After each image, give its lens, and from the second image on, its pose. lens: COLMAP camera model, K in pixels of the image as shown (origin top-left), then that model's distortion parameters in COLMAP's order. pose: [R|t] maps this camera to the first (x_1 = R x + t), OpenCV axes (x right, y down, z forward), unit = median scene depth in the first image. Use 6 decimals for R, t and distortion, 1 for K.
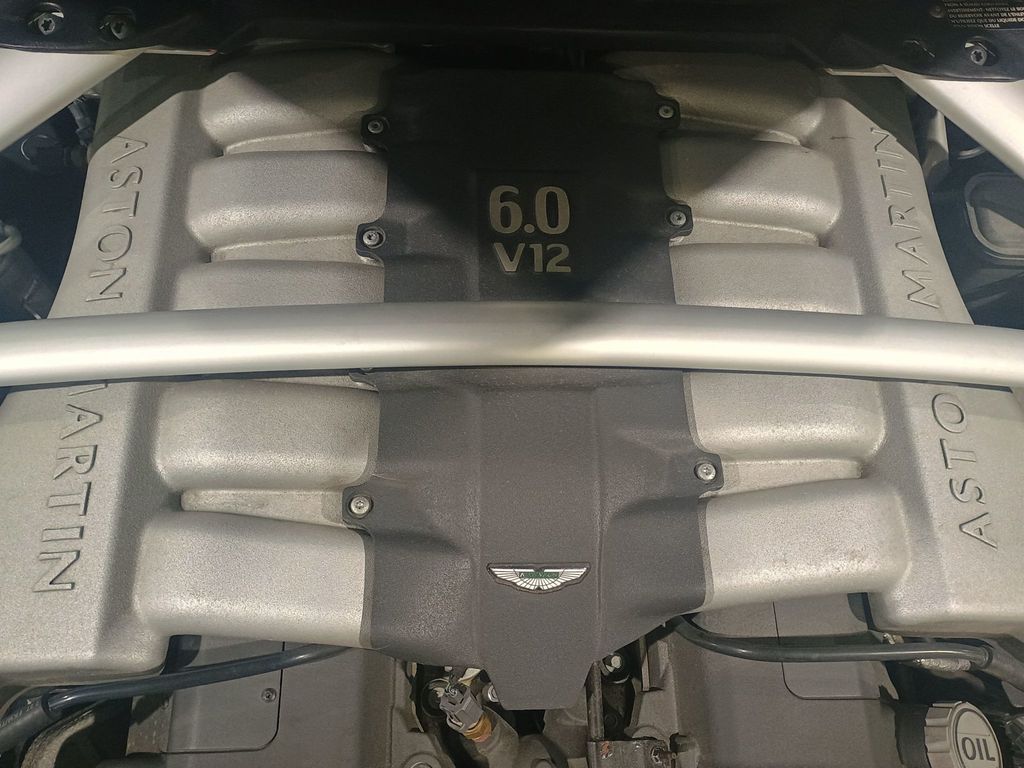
lens RADIAL K [[911.4, 0, 512.0], [0, 911.4, 384.0], [0, 0, 1]] dist [0.020708, -0.002774]
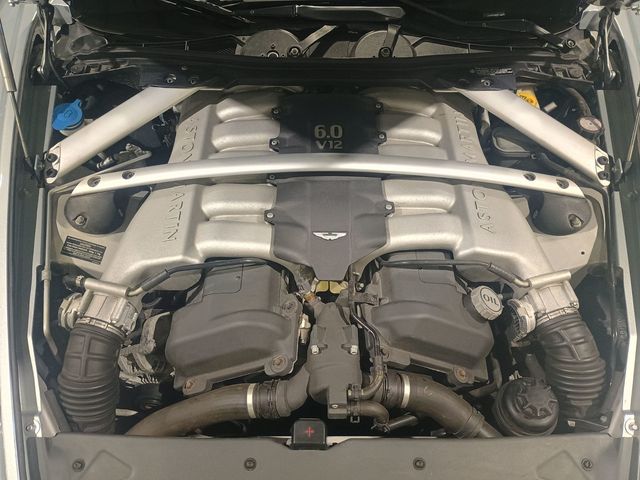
lens RADIAL K [[569.7, 0, 320.0], [0, 569.7, 240.0], [0, 0, 1]] dist [0.020708, -0.002774]
pose [[0.998219, -0.019221, -0.056469, 0.089494], [0.004581, 0.968569, -0.248703, 0.606444], [0.059475, 0.248001, 0.966932, -0.688400]]
